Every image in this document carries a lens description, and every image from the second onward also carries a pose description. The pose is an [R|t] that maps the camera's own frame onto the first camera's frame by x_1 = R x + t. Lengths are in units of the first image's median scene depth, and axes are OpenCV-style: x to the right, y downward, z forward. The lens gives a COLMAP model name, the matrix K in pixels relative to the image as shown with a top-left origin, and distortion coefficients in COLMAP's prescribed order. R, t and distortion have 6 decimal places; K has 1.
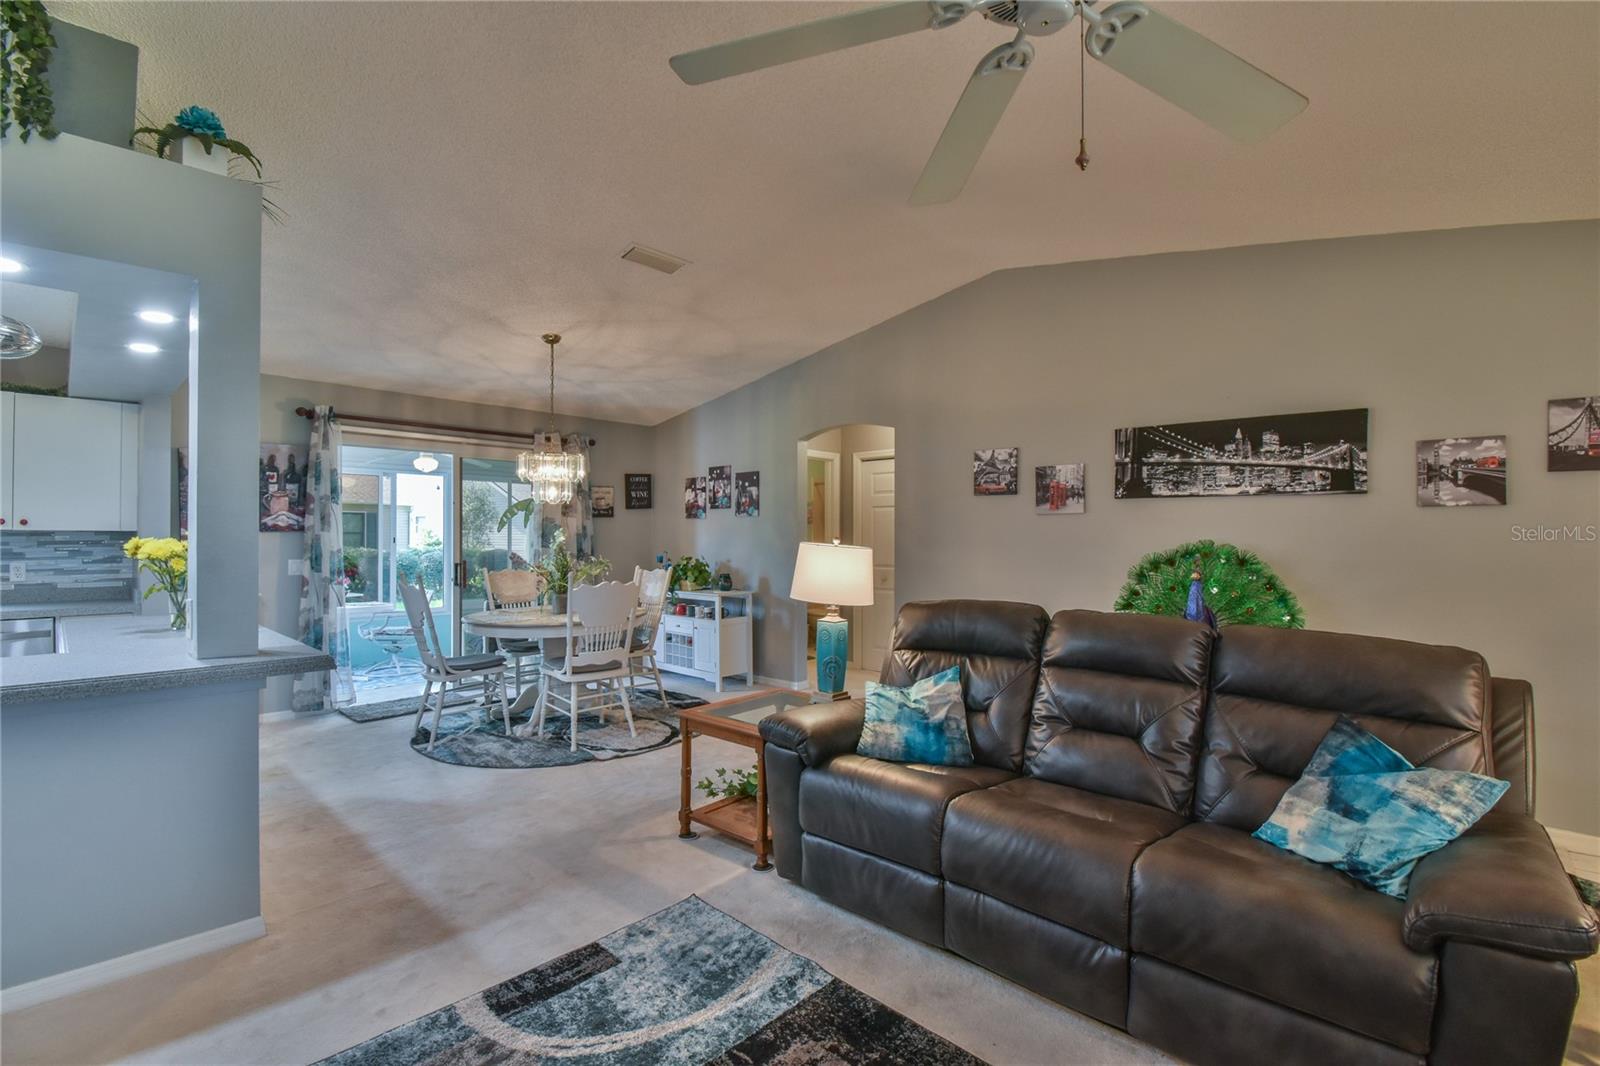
lens RADIAL K [[706.3, 0, 796.5], [0, 706.3, 532.2], [0, 0, 1]] dist [0.004657, -0.015796]
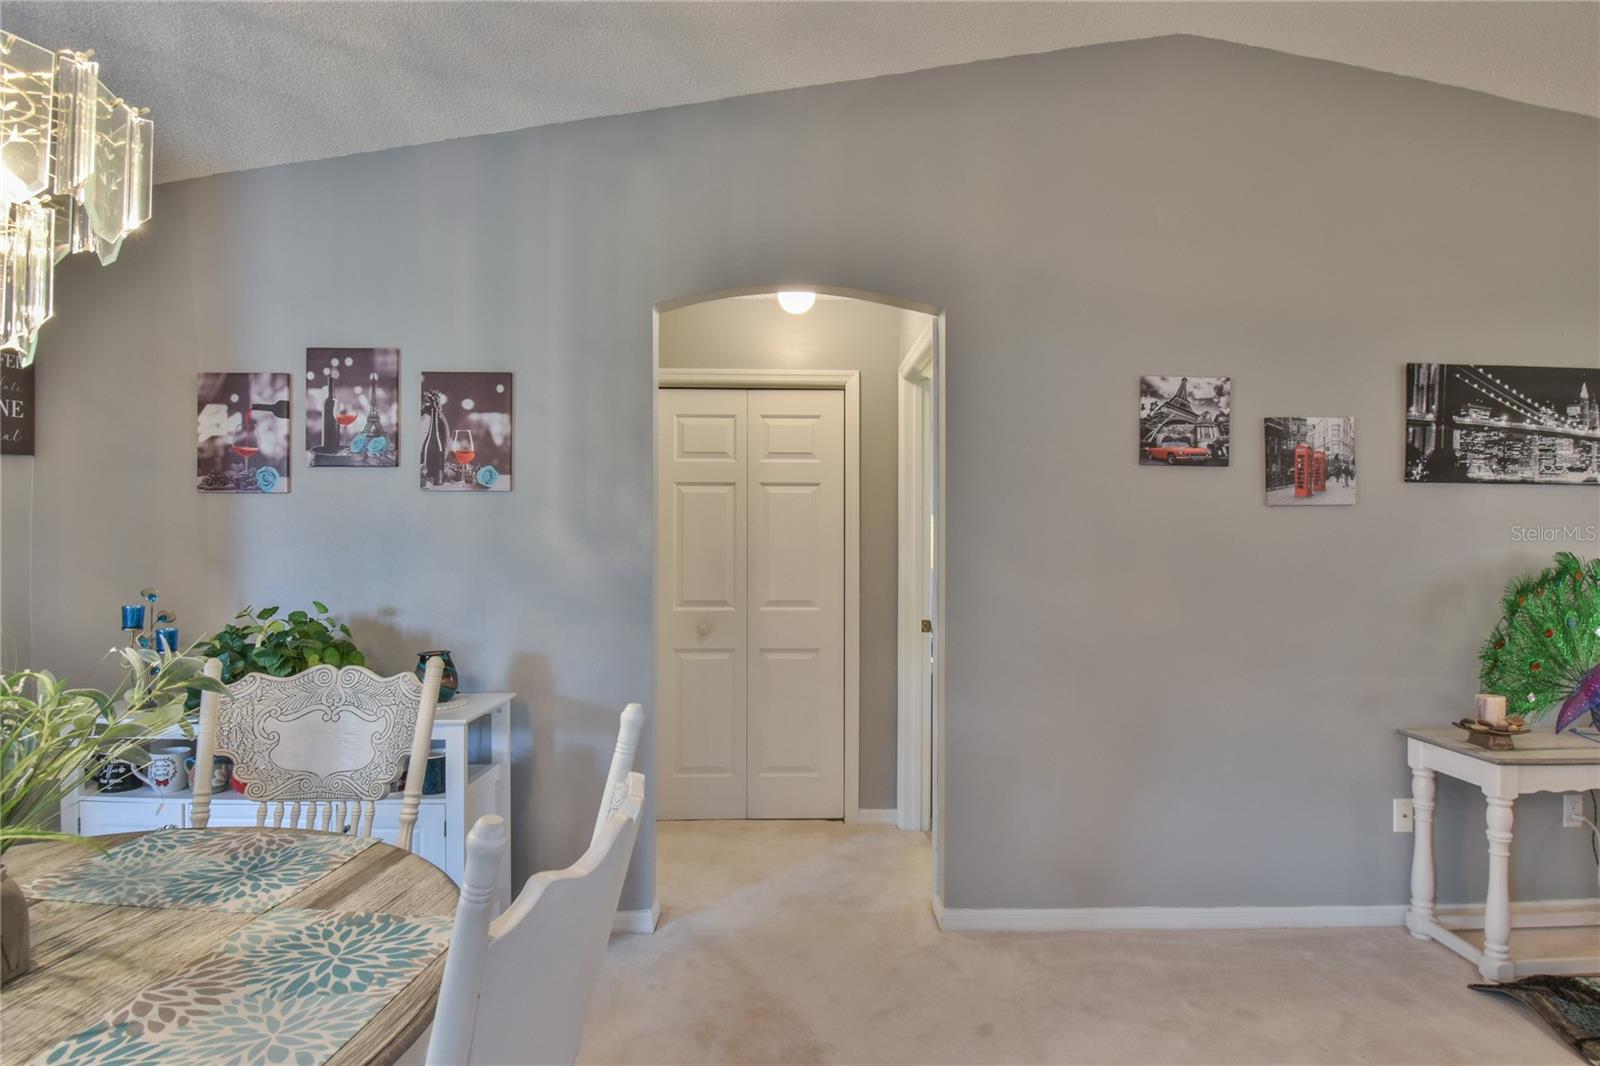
lens RADIAL K [[888.6, 0, 809.3], [0, 888.6, 533.8], [0, 0, 1]] dist [-0.016466, -0.004751]
pose [[0.706377, -0.001032, 0.707835, -0.399693], [-0.005720, 0.999958, 0.007166, -0.006502], [-0.707812, -0.009111, 0.706342, 0.802119]]
